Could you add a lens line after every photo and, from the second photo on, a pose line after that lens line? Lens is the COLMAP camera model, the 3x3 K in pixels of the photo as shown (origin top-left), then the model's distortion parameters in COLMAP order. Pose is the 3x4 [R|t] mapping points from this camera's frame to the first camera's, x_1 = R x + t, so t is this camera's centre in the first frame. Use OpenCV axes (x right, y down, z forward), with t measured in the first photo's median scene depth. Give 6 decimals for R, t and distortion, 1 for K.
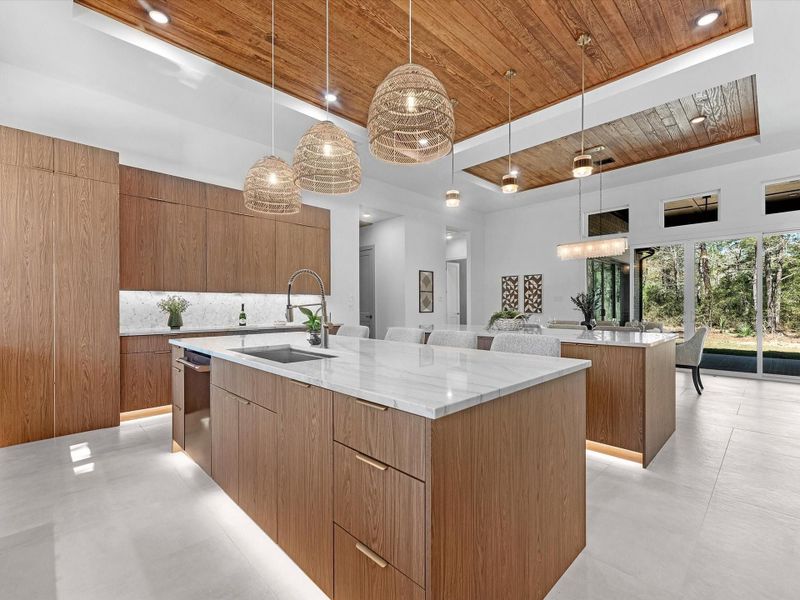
lens RADIAL K [[375.8, 0, 403.7], [0, 375.8, 304.0], [0, 0, 1]] dist [0.000701, 0.000025]
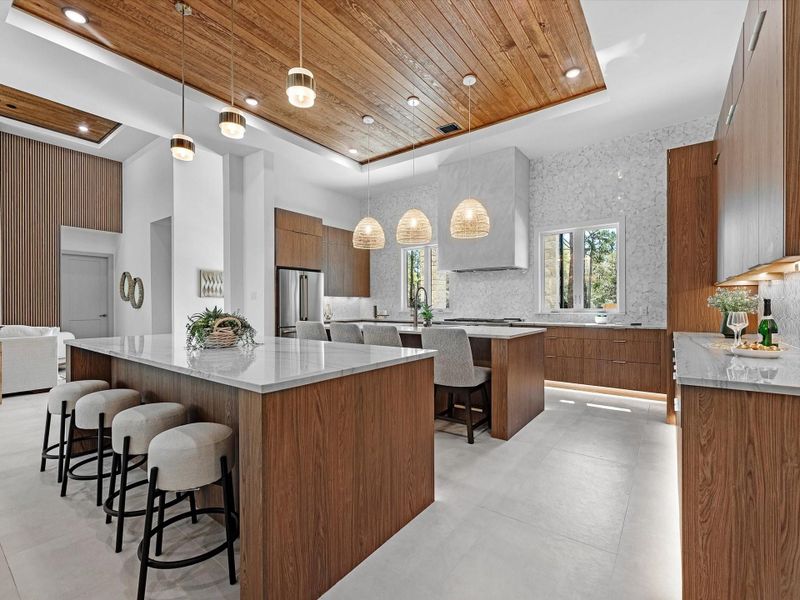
lens RADIAL K [[362.2, 0, 401.8], [0, 362.2, 302.8], [0, 0, 1]] dist [0.000268, -0.000039]
pose [[-0.989425, -0.002334, -0.145025, 0.066294], [-0.001770, 0.999990, -0.004021, 0.007556], [0.145033, -0.003722, -0.989420, 1.521743]]
